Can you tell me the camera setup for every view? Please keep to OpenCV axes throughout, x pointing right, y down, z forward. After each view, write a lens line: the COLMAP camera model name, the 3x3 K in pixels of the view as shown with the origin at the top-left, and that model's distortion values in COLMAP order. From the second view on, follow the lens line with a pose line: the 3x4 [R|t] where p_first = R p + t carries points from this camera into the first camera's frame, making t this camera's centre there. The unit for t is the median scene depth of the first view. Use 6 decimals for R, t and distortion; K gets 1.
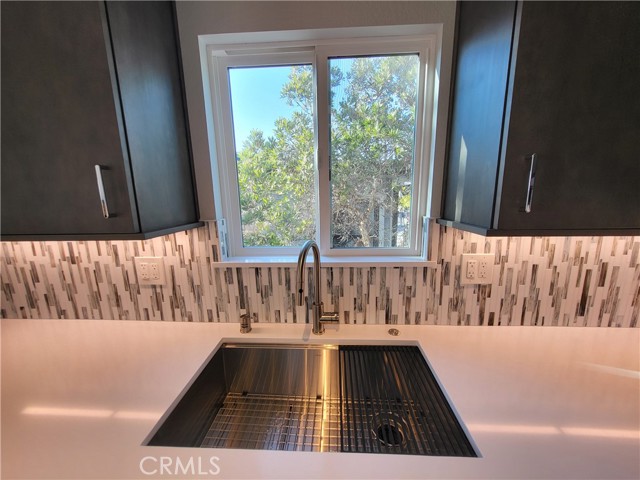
lens RADIAL K [[254.8, 0, 322.7], [0, 254.8, 244.4], [0, 0, 1]] dist [0.002781, -0.000458]
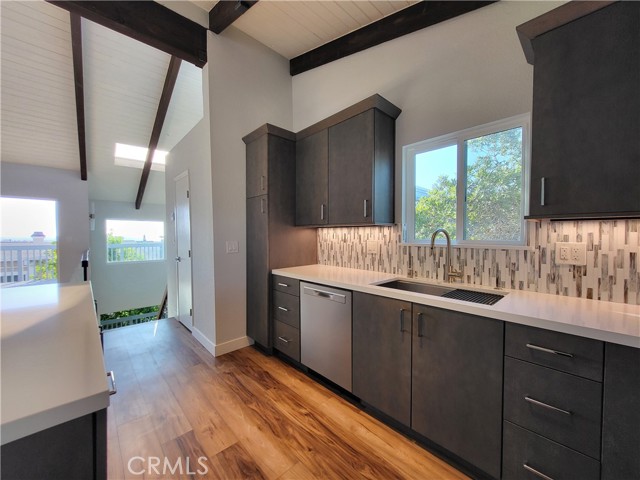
lens RADIAL K [[254.8, 0, 321.3], [0, 254.8, 239.4], [0, 0, 1]] dist [0.002781, -0.000458]
pose [[0.722647, 0.031064, -0.690518, 0.556881], [-0.147776, 0.982836, -0.110438, 0.365644], [0.675235, 0.181850, 0.714834, -0.928805]]
